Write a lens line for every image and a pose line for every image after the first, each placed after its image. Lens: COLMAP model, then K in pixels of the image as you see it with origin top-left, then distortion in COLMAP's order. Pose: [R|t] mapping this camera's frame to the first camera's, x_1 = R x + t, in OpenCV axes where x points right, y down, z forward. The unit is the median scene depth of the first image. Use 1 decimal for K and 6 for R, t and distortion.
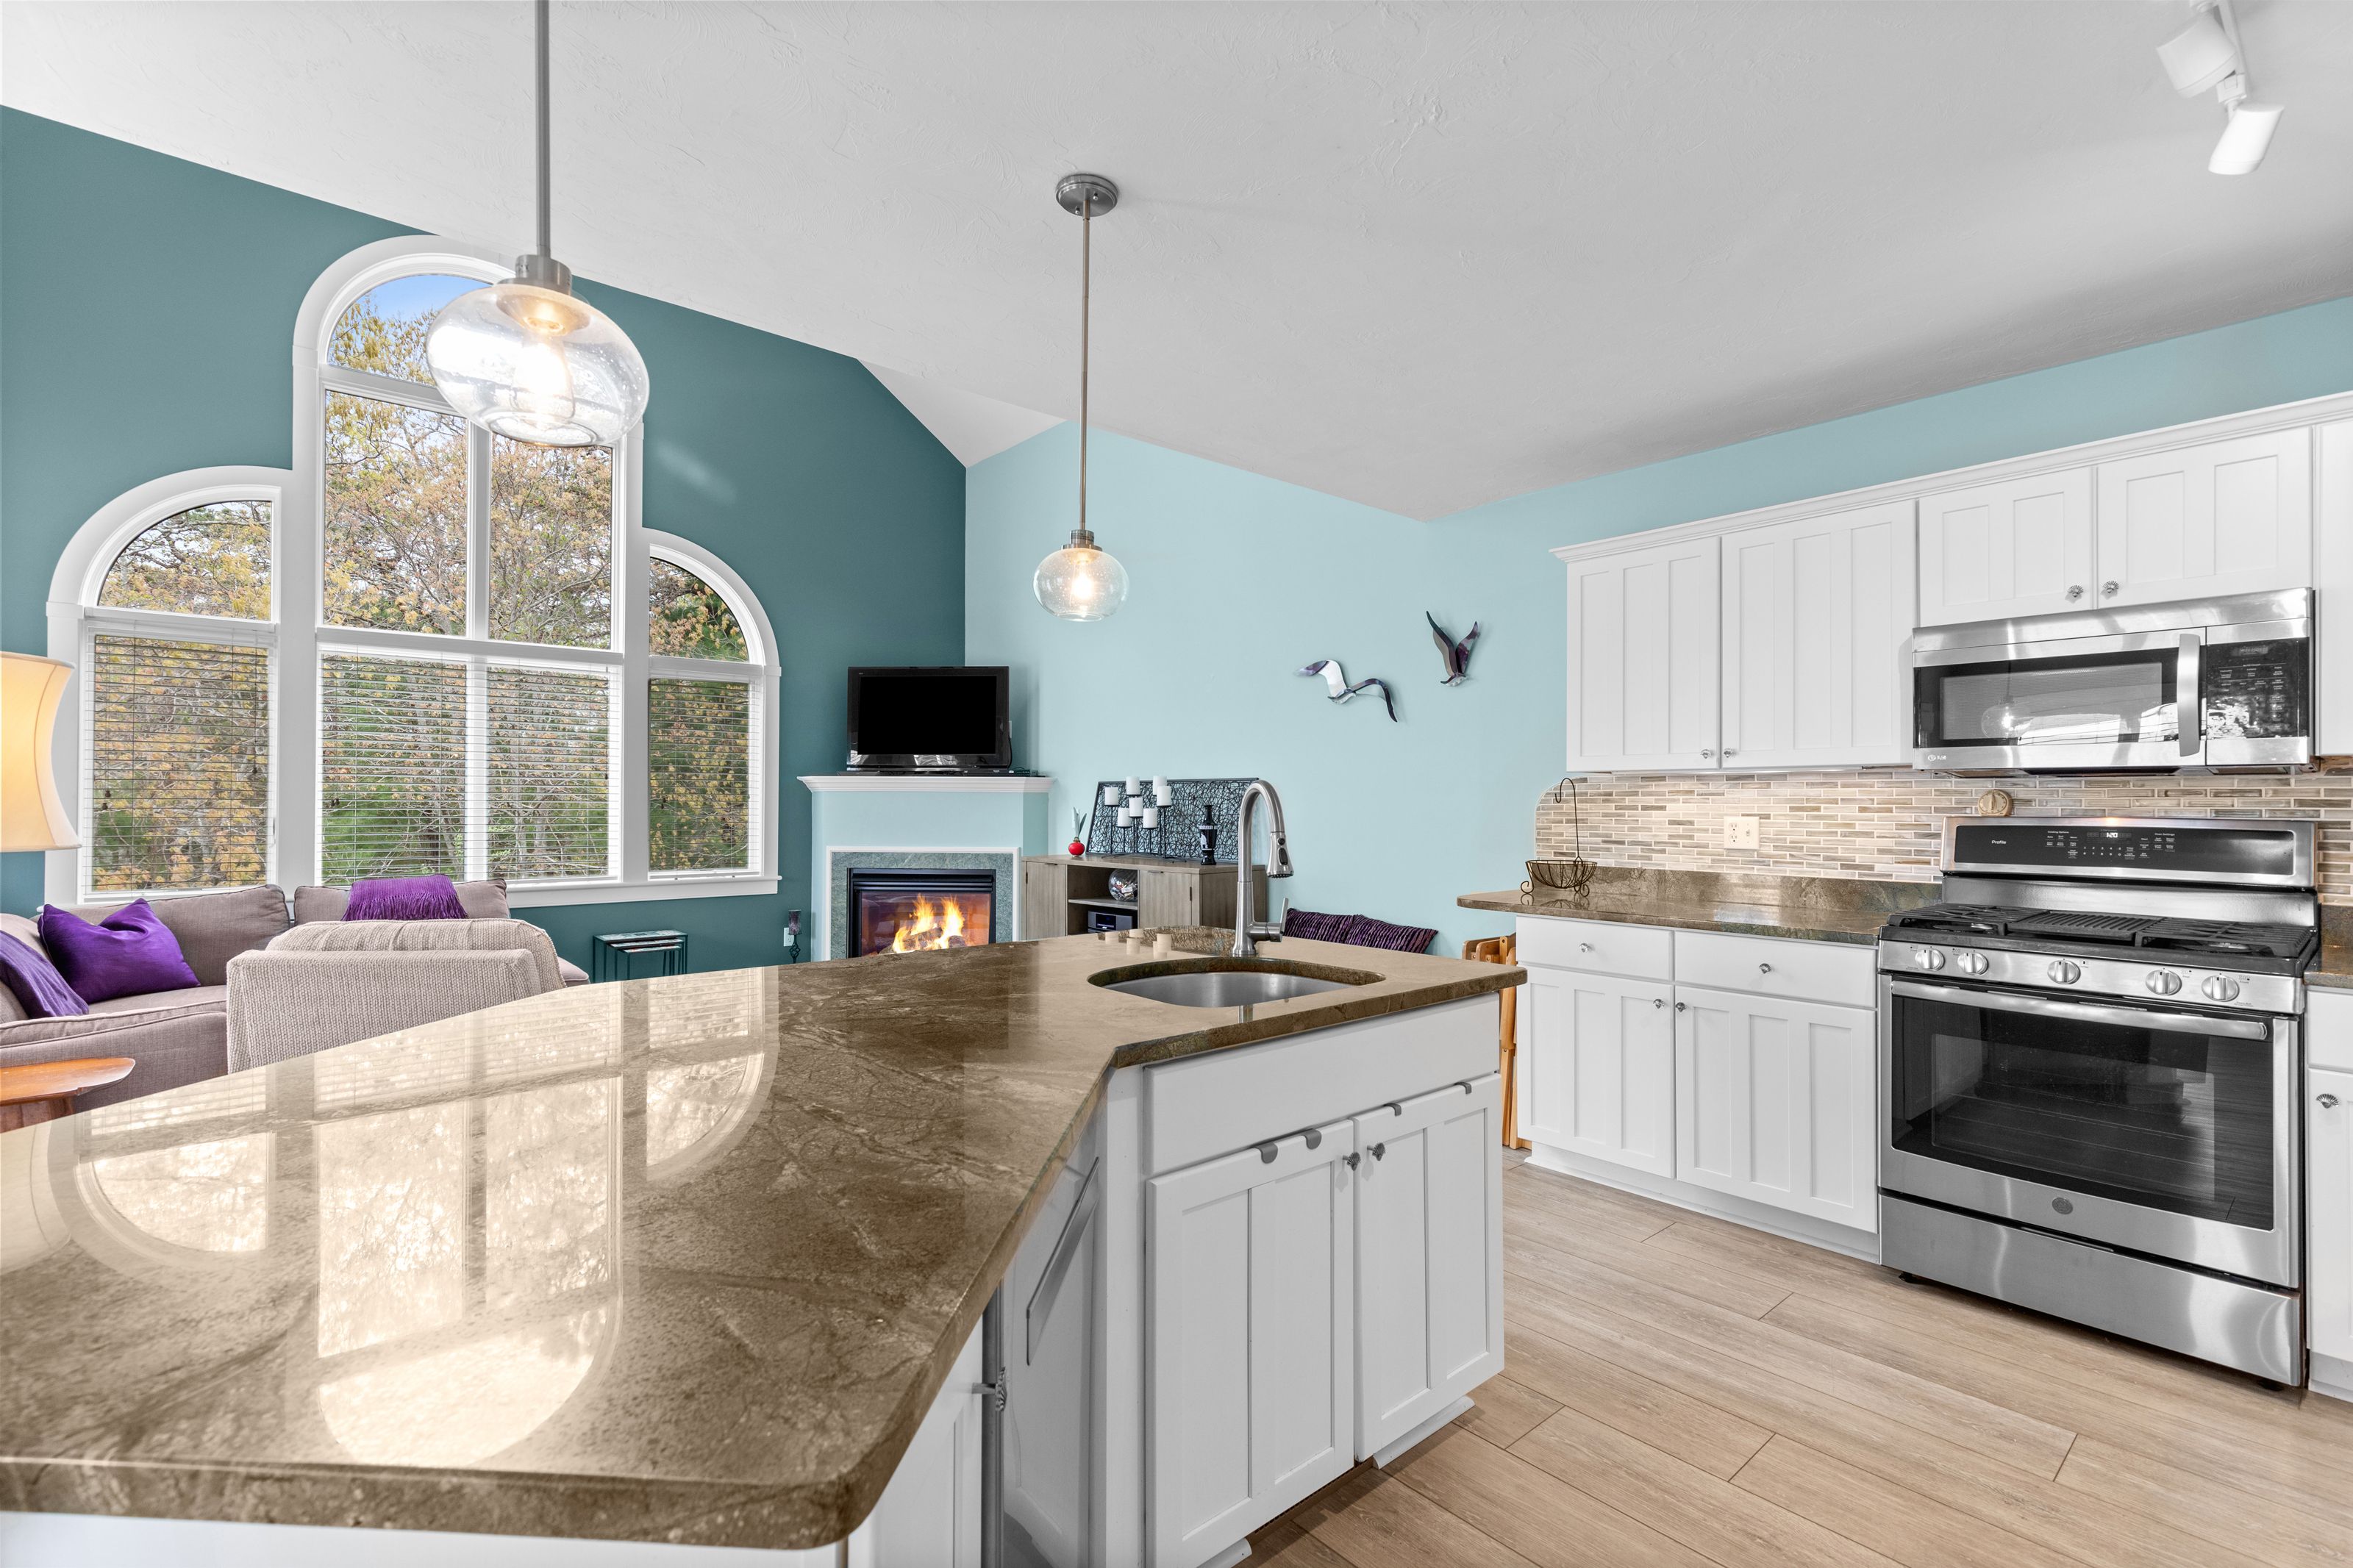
lens RADIAL K [[1053.1, 0, 1185.9], [0, 1053.1, 797.4], [0, 0, 1]] dist [0.011905, -0.000511]
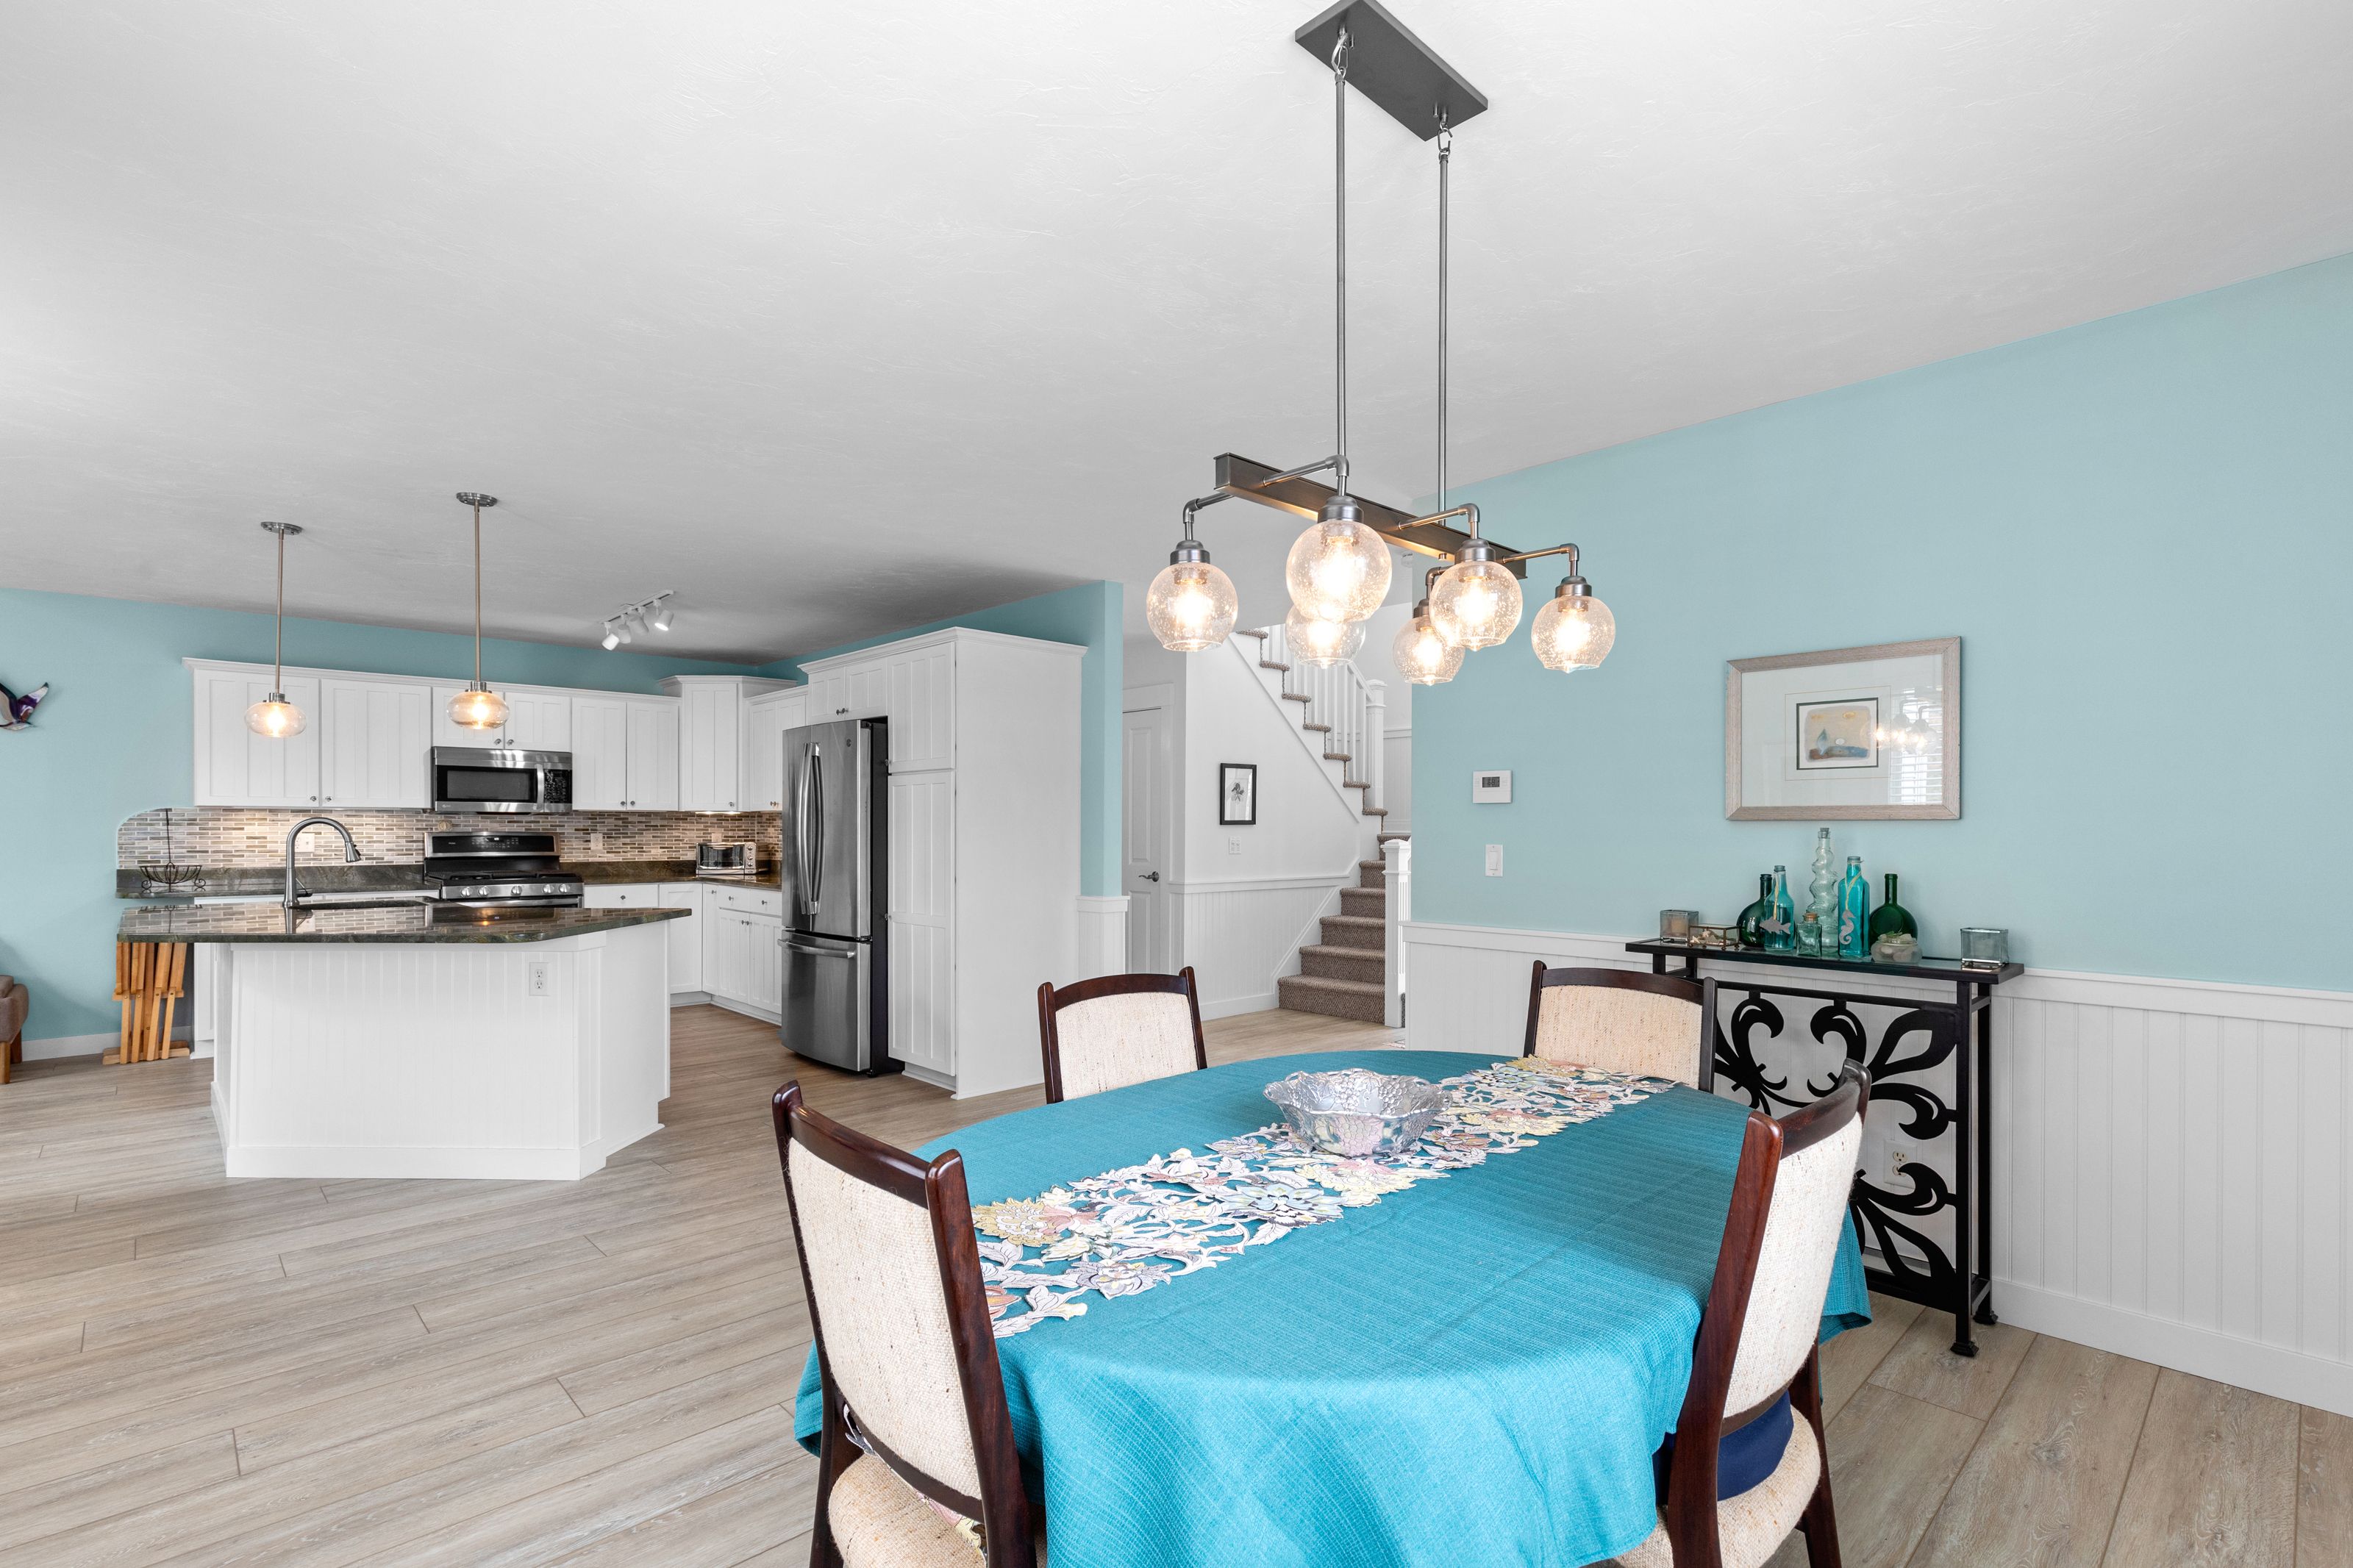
lens RADIAL K [[1086.2, 0, 1207.4], [0, 1086.2, 834.3], [0, 0, 1]] dist [0.001692, 0.000418]
pose [[-0.056599, -0.010656, 0.998340, -1.312878], [-0.008447, 0.999912, 0.010194, -0.011212], [-0.998361, -0.007856, -0.056684, -0.379885]]
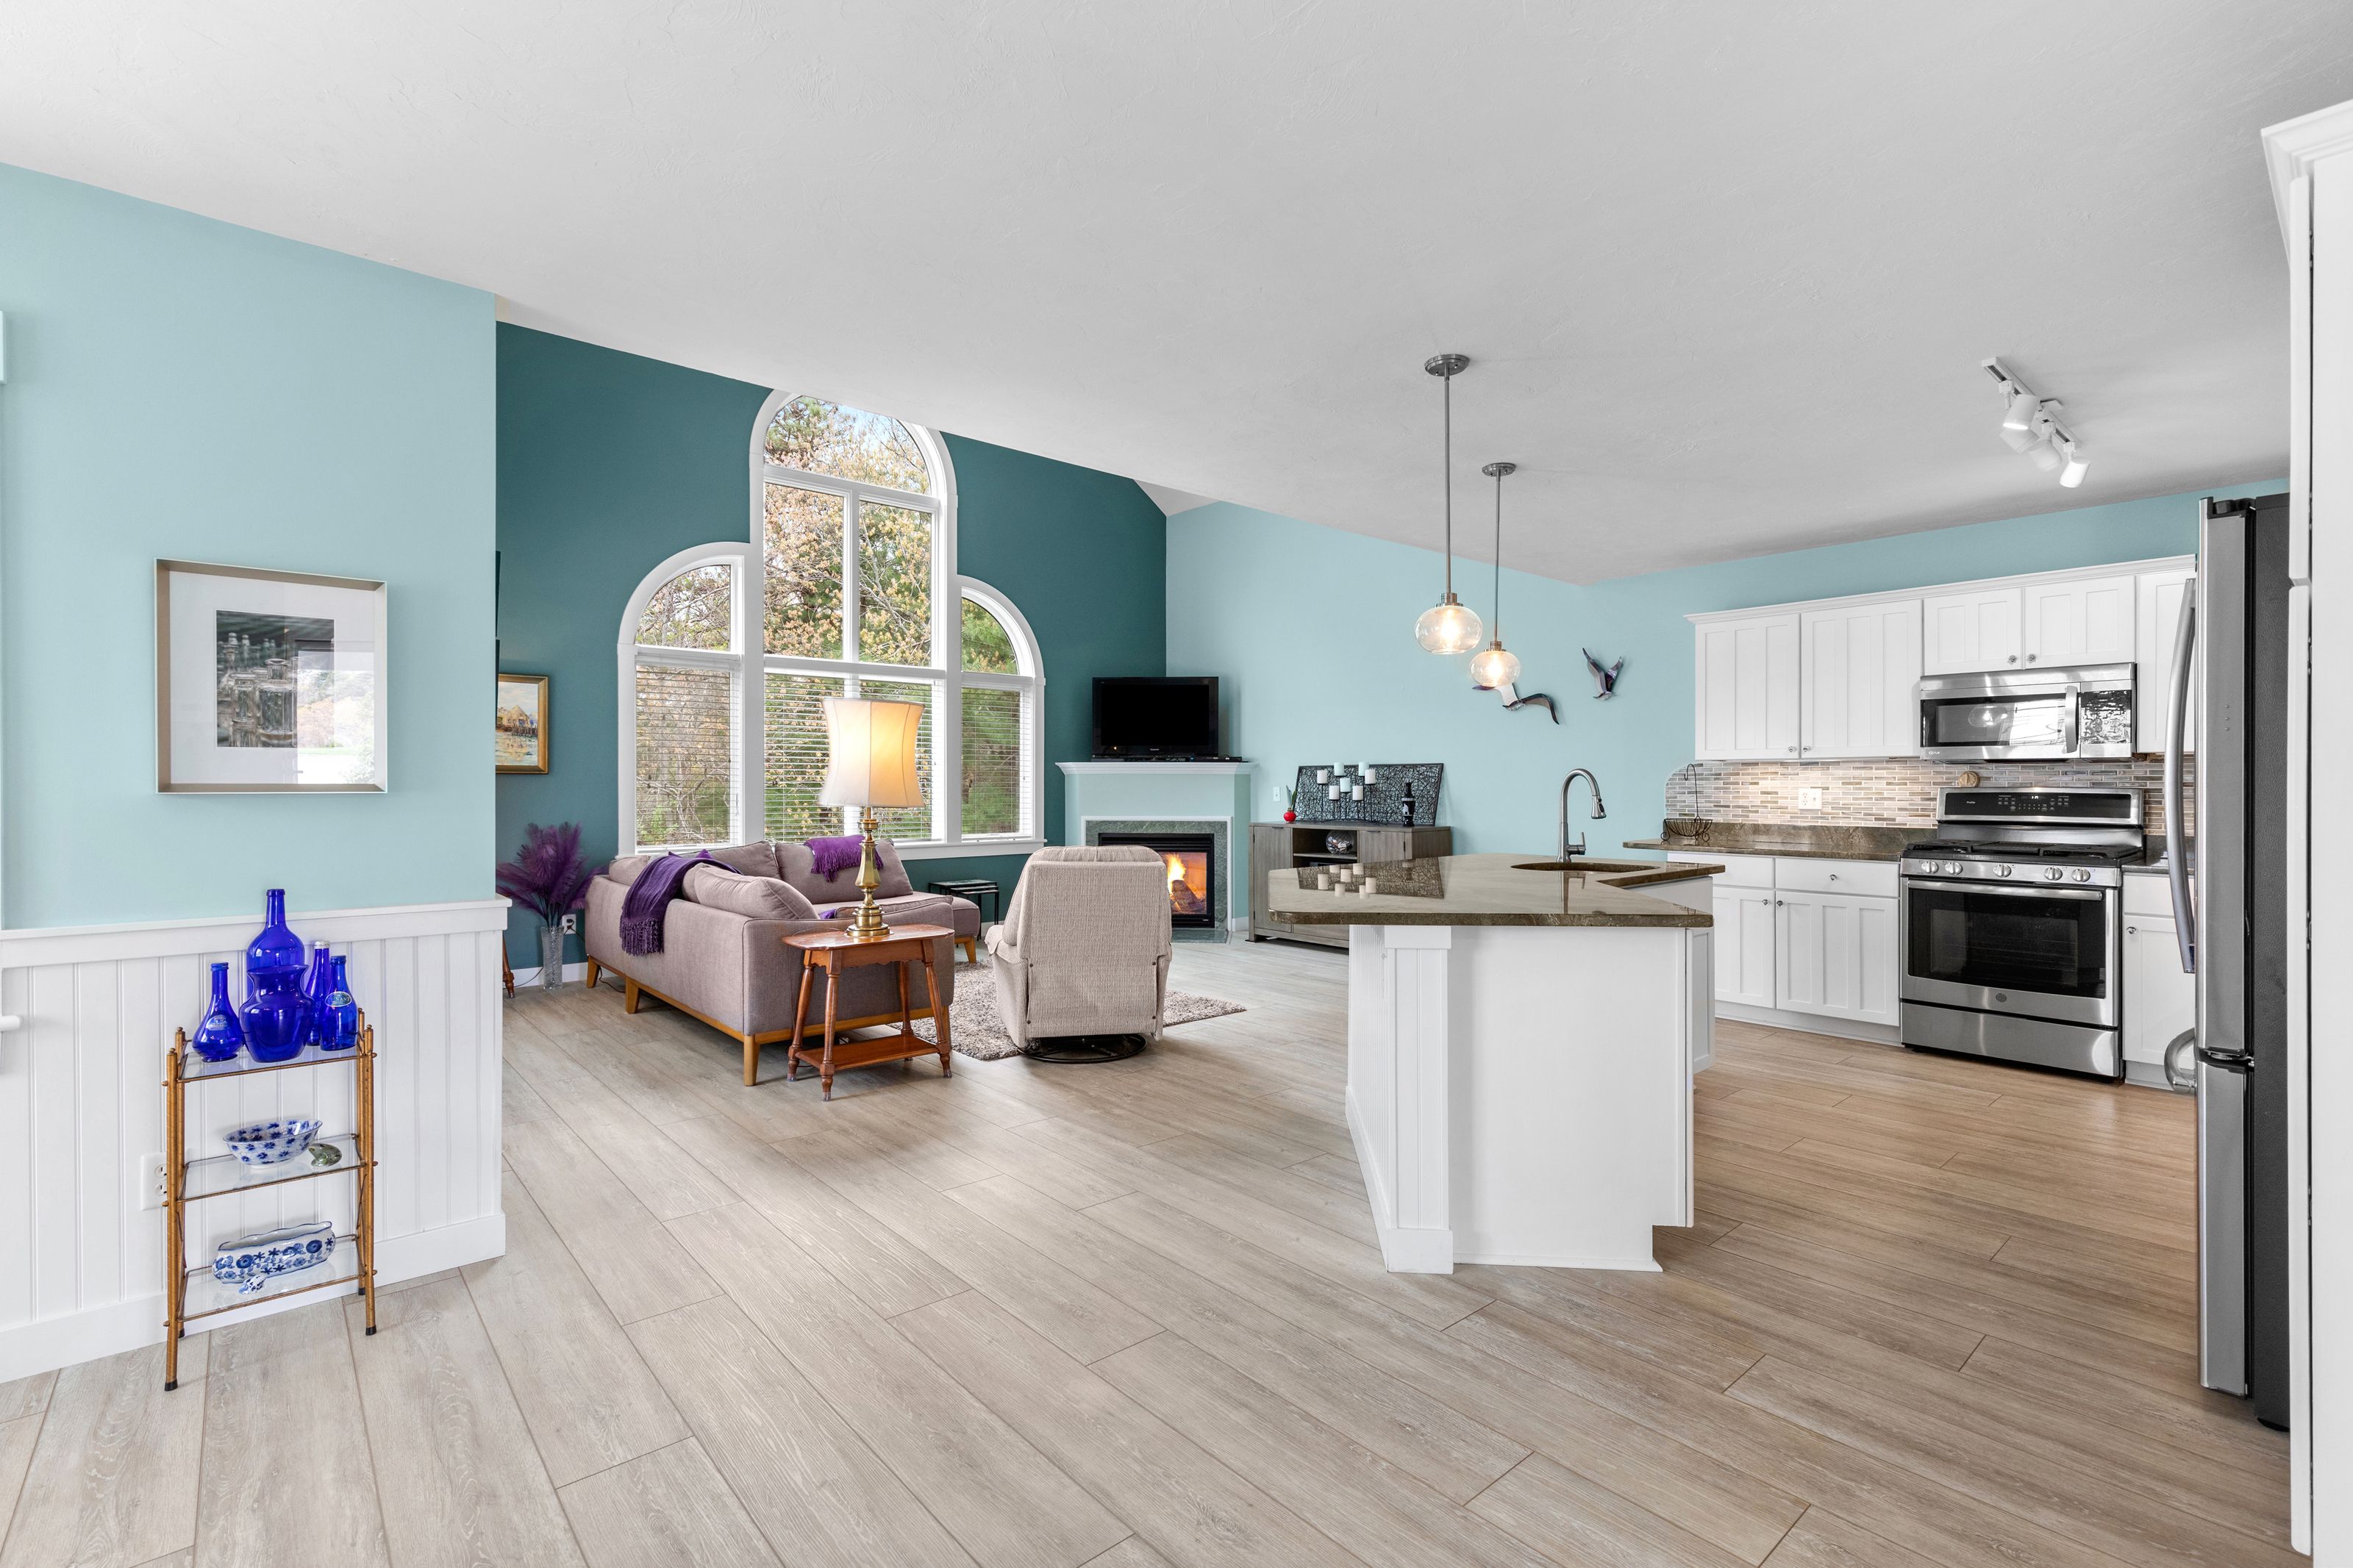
lens RADIAL K [[1064.6, 0, 1187.4], [0, 1064.6, 785.2], [0, 0, 1]] dist [0.012647, -0.000072]
pose [[0.999974, -0.002908, 0.006532, -0.395301], [0.002866, 0.999975, 0.006457, 0.000138], [-0.006550, -0.006439, 0.999958, -0.561418]]
